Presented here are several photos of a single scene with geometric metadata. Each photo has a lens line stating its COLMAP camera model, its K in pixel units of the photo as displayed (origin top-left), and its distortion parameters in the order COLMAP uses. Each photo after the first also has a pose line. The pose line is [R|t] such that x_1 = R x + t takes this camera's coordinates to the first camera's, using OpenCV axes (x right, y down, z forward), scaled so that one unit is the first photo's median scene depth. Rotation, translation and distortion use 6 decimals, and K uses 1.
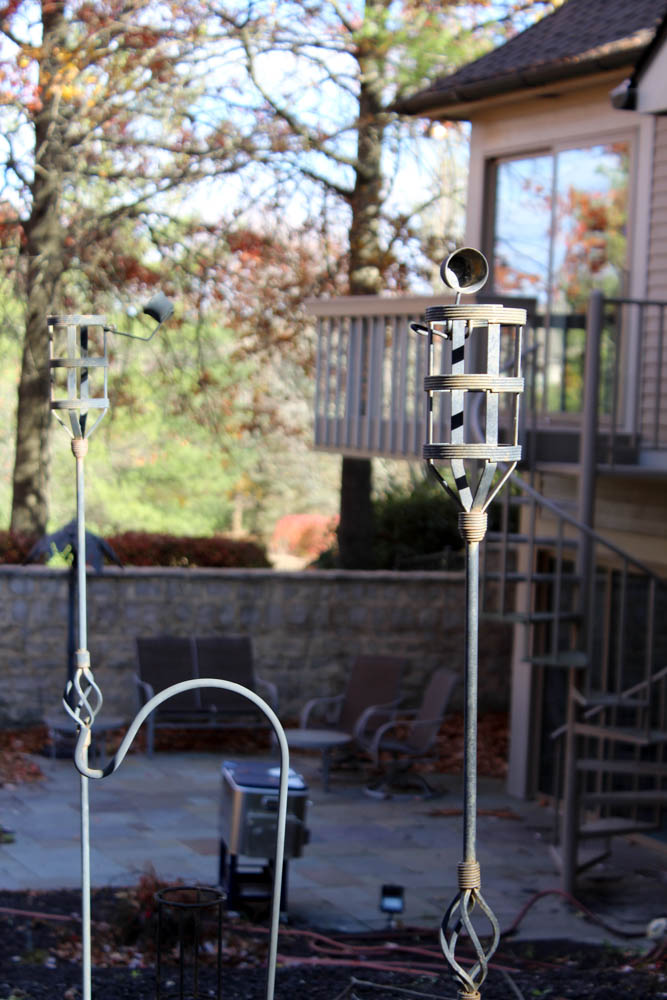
lens RADIAL K [[2622.5, 0, 333.6], [0, 2622.5, 525.4], [0, 0, 1]] dist [0.232650, -0.490549]
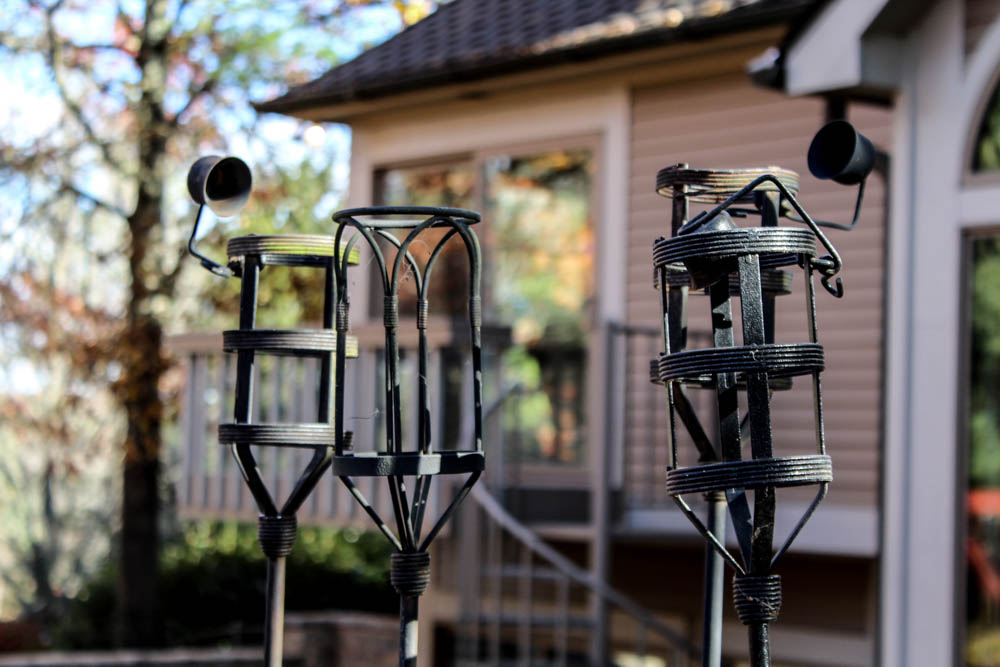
lens RADIAL K [[2622.5, 0, 500.0], [0, 2622.5, 333.5], [0, 0, 1]] dist [0.232650, -0.490549]
pose [[0.971507, 0.004734, 0.236963, -0.064797], [0.017287, 0.995722, -0.090767, -0.004491], [-0.236379, 0.092278, 0.967269, 0.106914]]
